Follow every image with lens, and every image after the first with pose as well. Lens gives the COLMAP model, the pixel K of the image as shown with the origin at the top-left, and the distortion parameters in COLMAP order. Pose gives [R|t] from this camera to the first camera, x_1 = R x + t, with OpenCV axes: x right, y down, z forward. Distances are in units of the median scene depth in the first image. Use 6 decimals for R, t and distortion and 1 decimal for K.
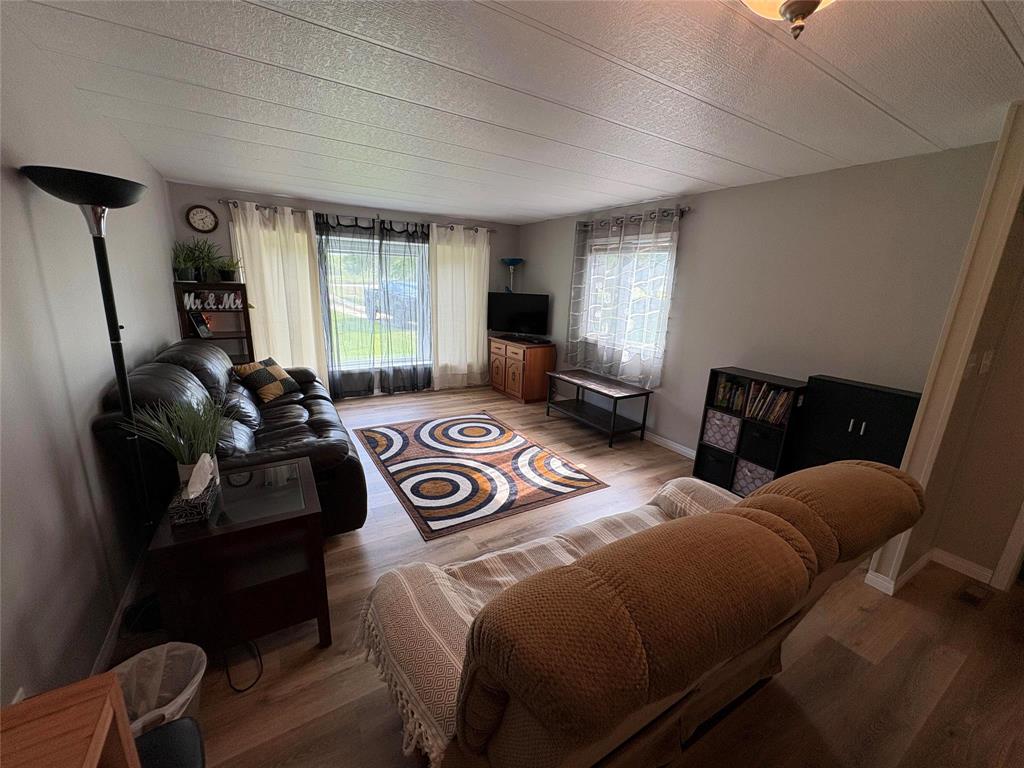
lens RADIAL K [[406.4, 0, 511.1], [0, 406.4, 386.2], [0, 0, 1]] dist [-0.001243, 0.000407]
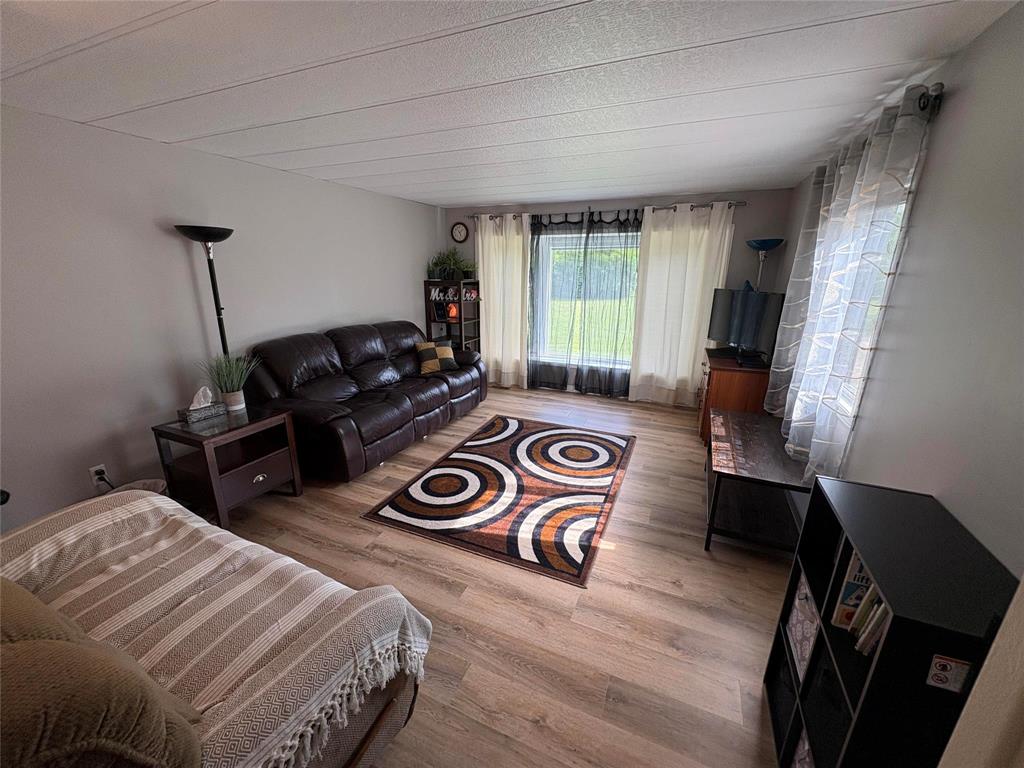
lens RADIAL K [[406.4, 0, 512.5], [0, 406.4, 383.8], [0, 0, 1]] dist [-0.001243, 0.000407]
pose [[0.578174, 0.192561, -0.792865, 0.459758], [-0.185210, 0.977359, 0.102310, -0.088406], [0.794615, 0.087694, 0.600747, 0.354715]]
